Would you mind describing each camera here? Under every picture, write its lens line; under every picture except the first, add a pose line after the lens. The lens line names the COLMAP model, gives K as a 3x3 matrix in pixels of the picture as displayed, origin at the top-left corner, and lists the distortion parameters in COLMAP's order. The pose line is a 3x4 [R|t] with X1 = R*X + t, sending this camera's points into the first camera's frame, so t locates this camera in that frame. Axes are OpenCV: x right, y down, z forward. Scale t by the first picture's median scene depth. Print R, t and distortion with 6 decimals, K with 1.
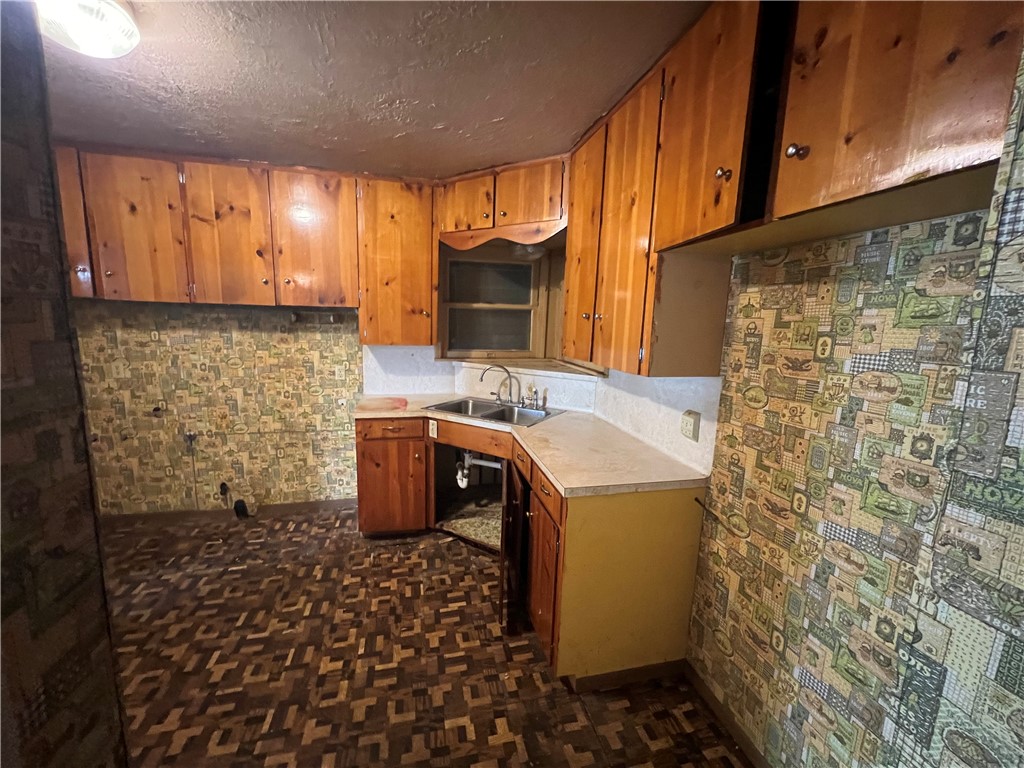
lens RADIAL K [[410.4, 0, 513.7], [0, 410.4, 382.0], [0, 0, 1]] dist [-0.000456, -0.000280]
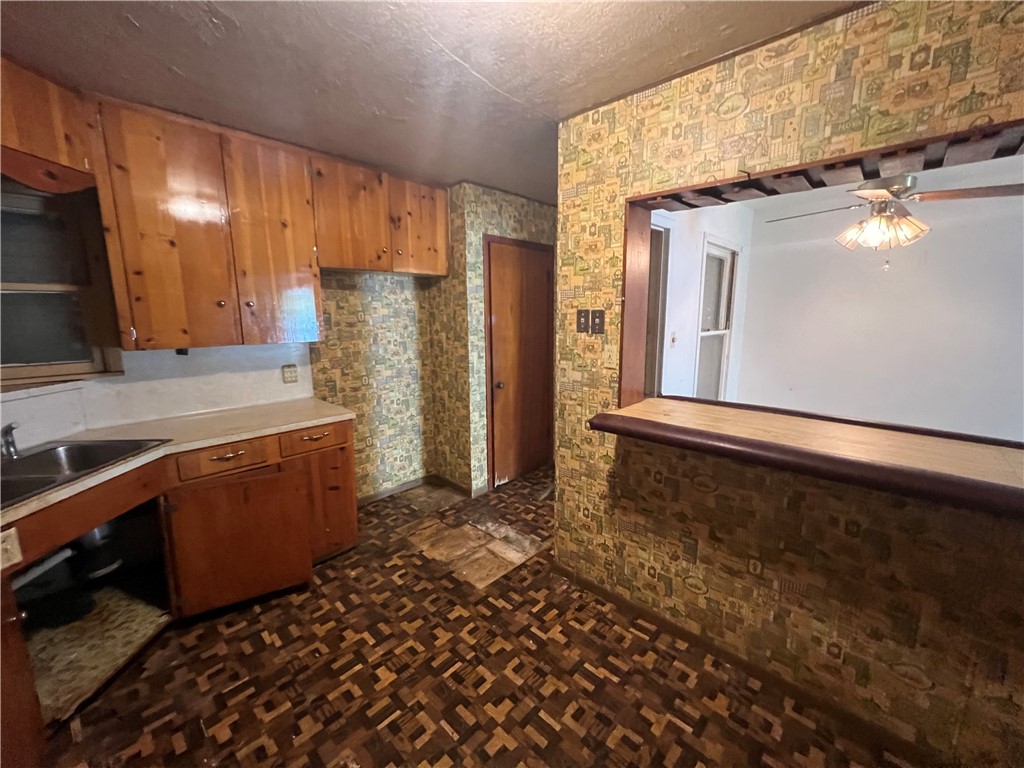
lens RADIAL K [[410.4, 0, 514.3], [0, 410.4, 384.0], [0, 0, 1]] dist [-0.000456, -0.000280]
pose [[-0.552027, -0.167003, 0.816931, -1.423967], [0.116486, 0.954684, 0.273877, -0.199998], [-0.825650, 0.246349, -0.507558, 1.192076]]
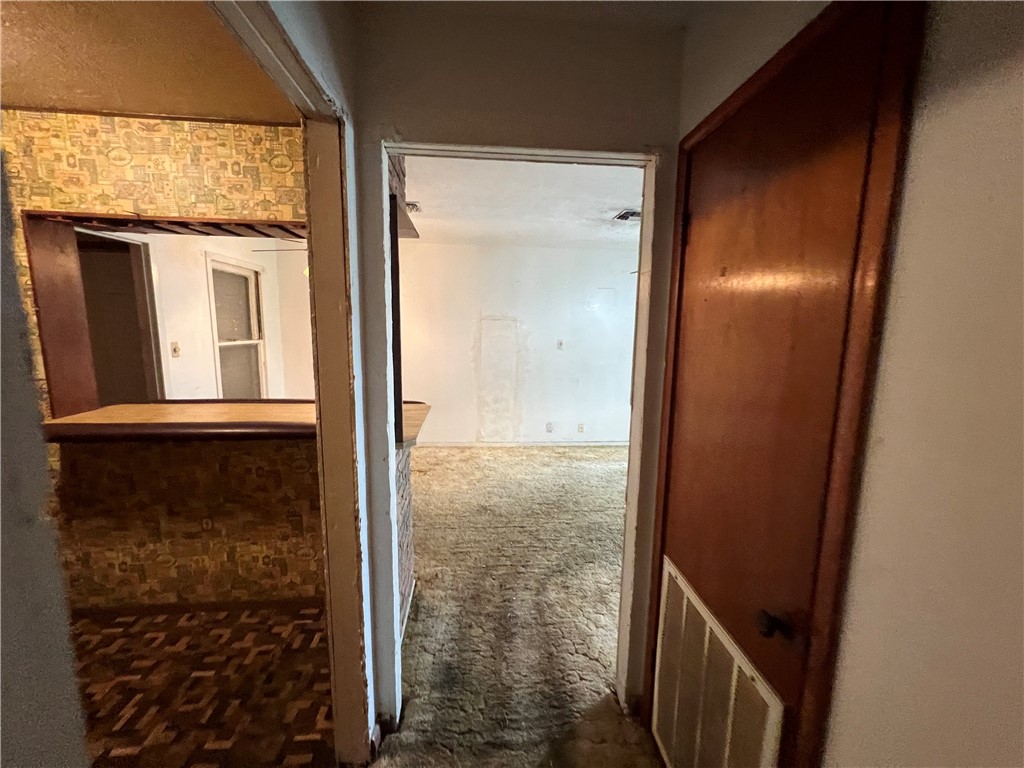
lens RADIAL K [[410.4, 0, 507.5], [0, 410.4, 384.2], [0, 0, 1]] dist [-0.000456, -0.000280]
pose [[-0.989113, -0.060501, 0.134145, -1.802522], [-0.019244, 0.956928, 0.289688, -0.219405], [-0.145894, 0.283953, -0.947674, 1.228920]]
